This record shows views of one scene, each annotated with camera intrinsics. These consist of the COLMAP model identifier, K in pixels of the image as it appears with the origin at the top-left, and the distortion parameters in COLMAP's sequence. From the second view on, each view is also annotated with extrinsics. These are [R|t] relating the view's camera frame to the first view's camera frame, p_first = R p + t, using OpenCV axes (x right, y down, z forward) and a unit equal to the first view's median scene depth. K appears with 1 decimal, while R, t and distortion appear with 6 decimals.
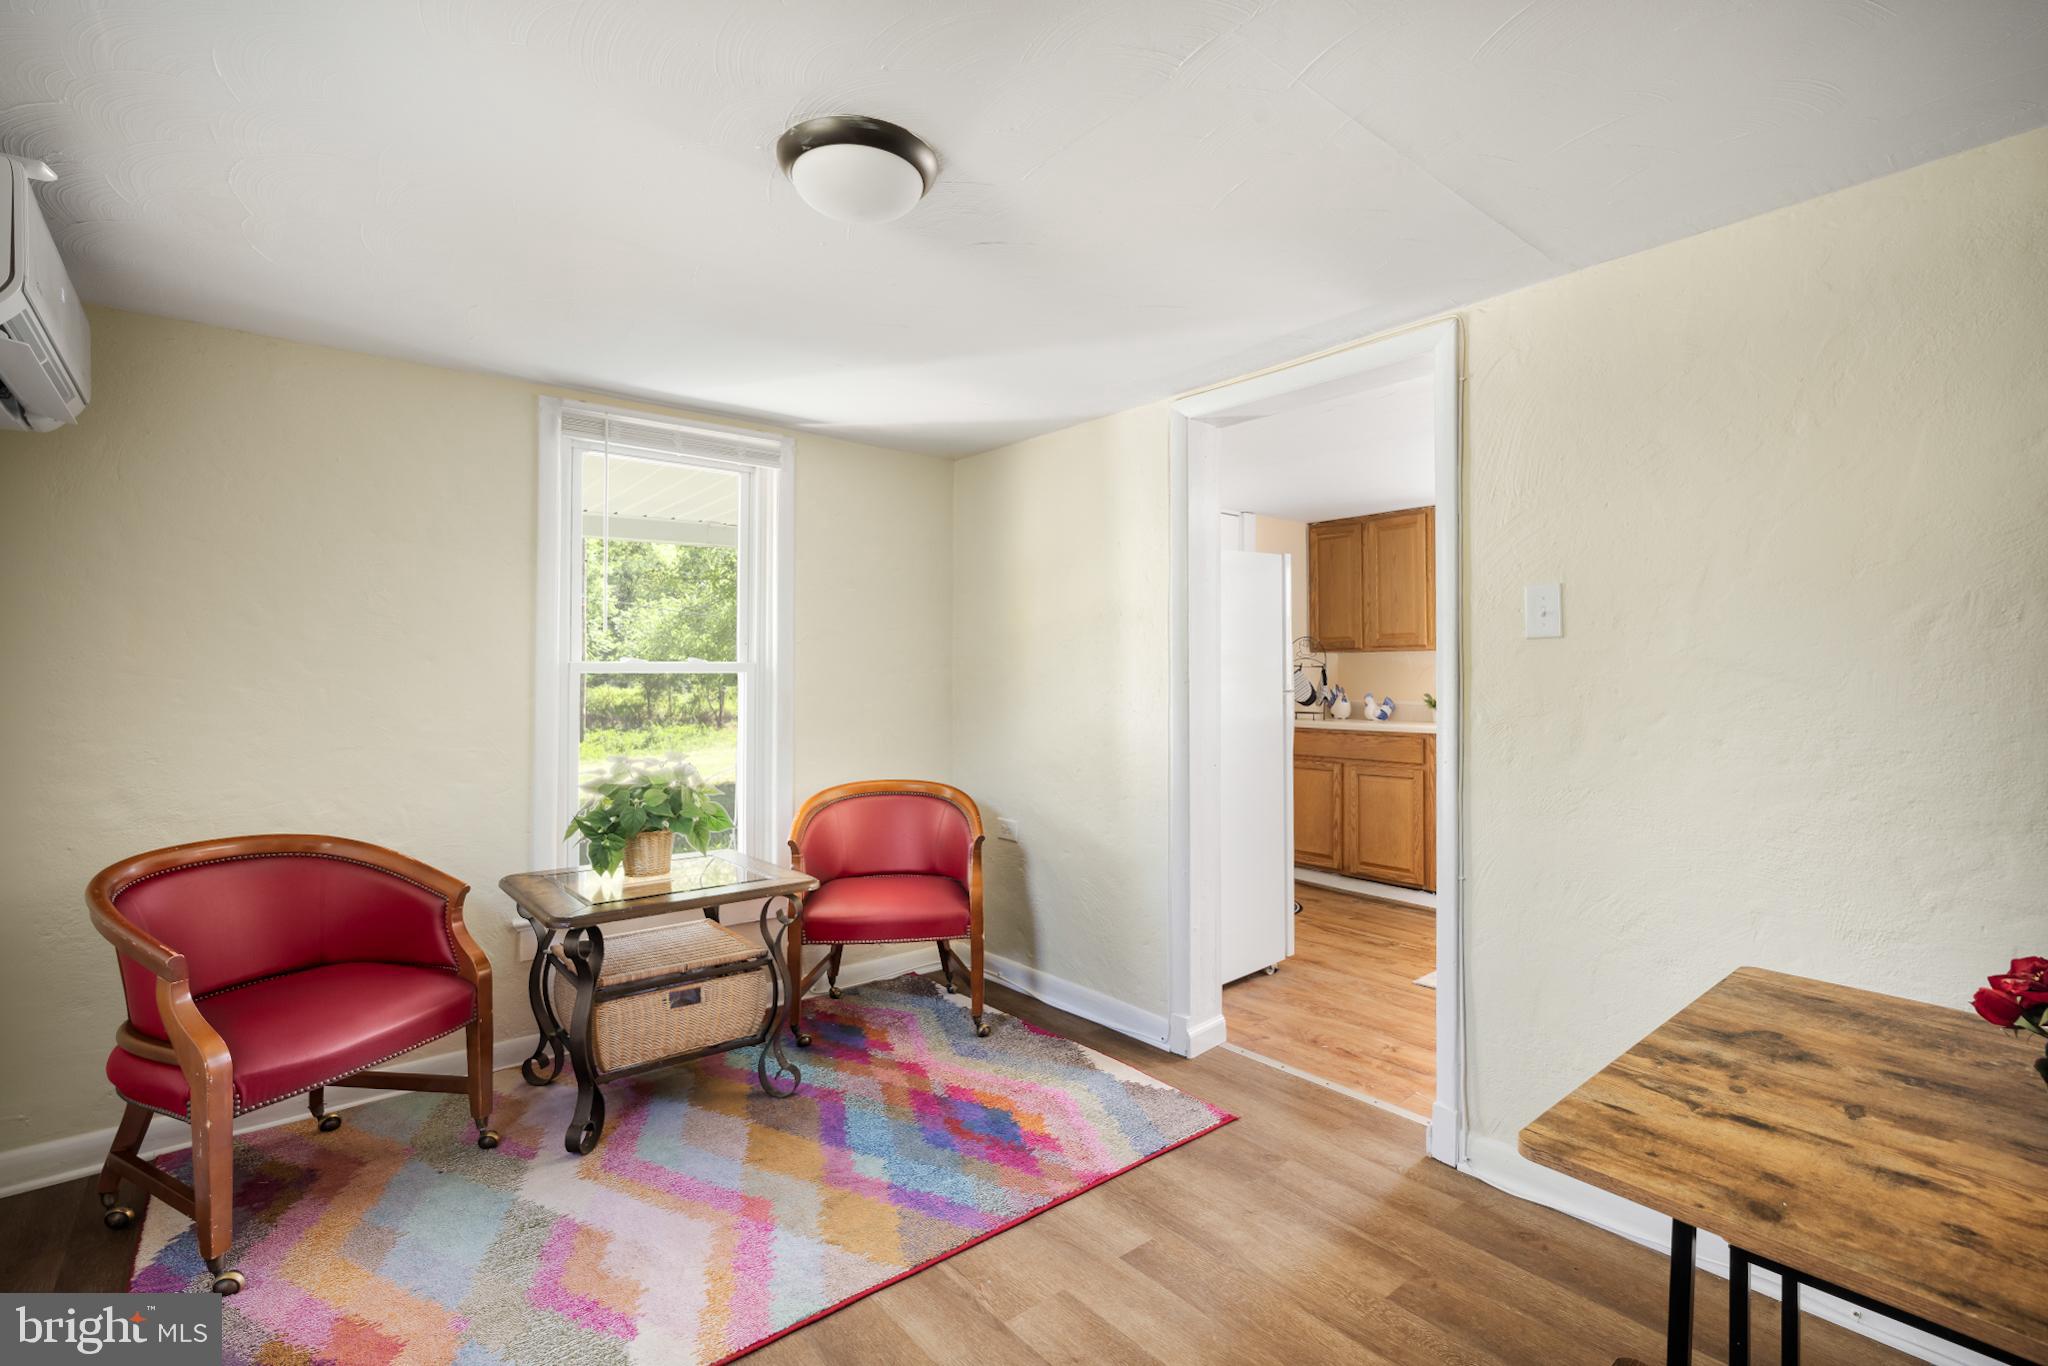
lens RADIAL K [[915.5, 0, 1036.4], [0, 915.5, 669.8], [0, 0, 1]] dist [0.009693, 0.000793]
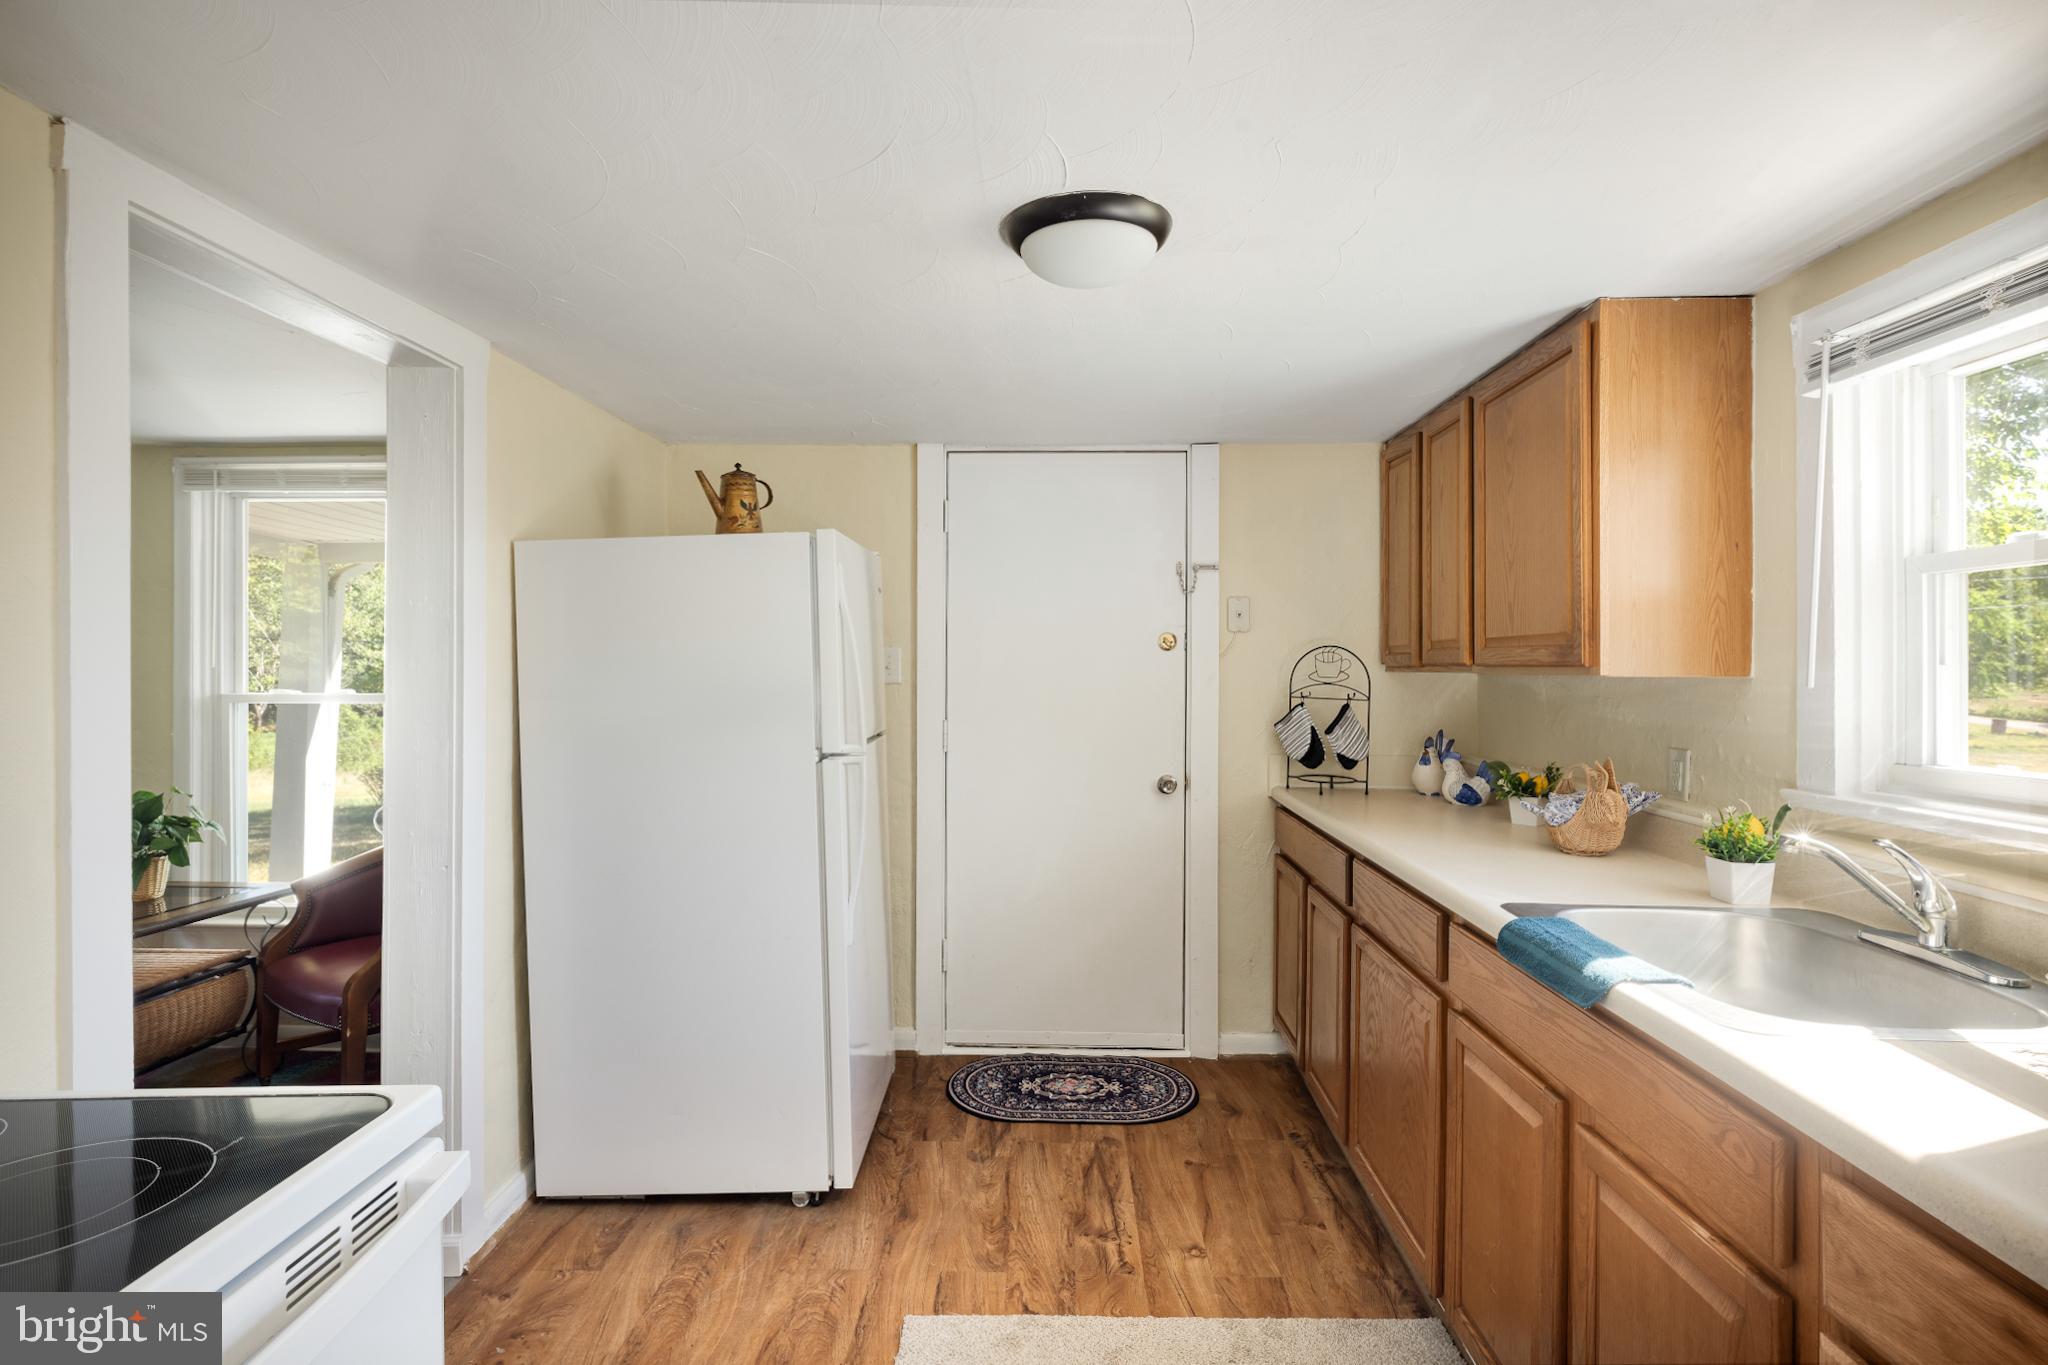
lens RADIAL K [[1036.3, 0, 1025.9], [0, 1036.3, 658.7], [0, 0, 1]] dist [0.003042, 0.000443]
pose [[0.751670, -0.000831, -0.659539, 0.589196], [0.001663, 0.999998, 0.000635, -0.029034], [0.659537, -0.001574, 0.751670, 0.403964]]
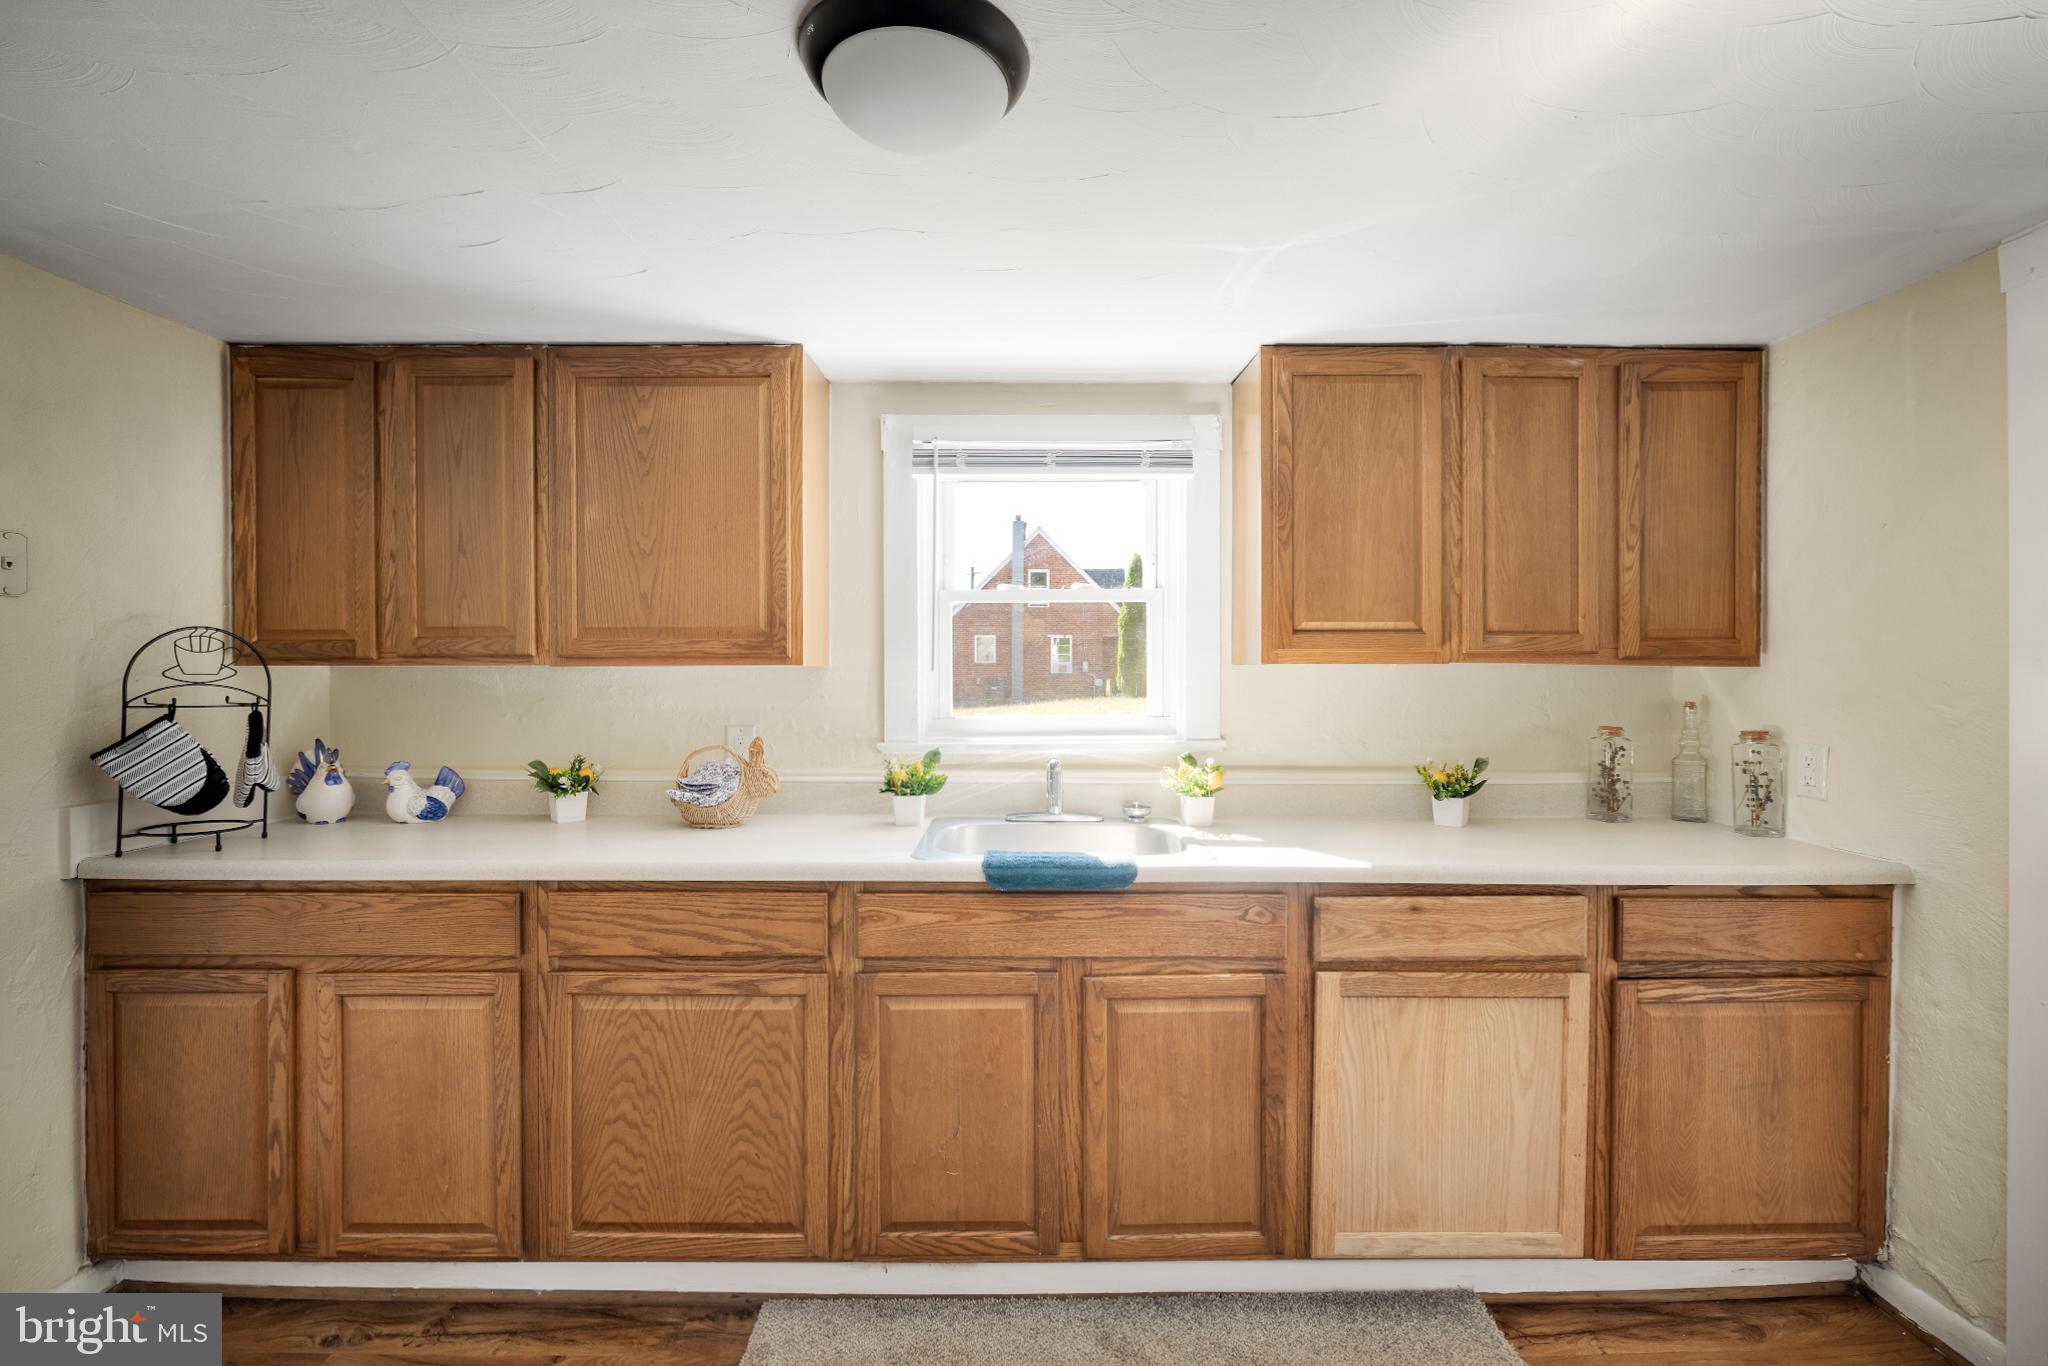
lens RADIAL K [[915.5, 0, 1036.4], [0, 915.5, 669.8], [0, 0, 1]] dist [0.009693, 0.000793]
pose [[0.637324, -0.005041, 0.770579, 0.226574], [-0.006890, 0.999901, 0.012240, -0.025649], [-0.770565, -0.013110, 0.637227, 0.504719]]
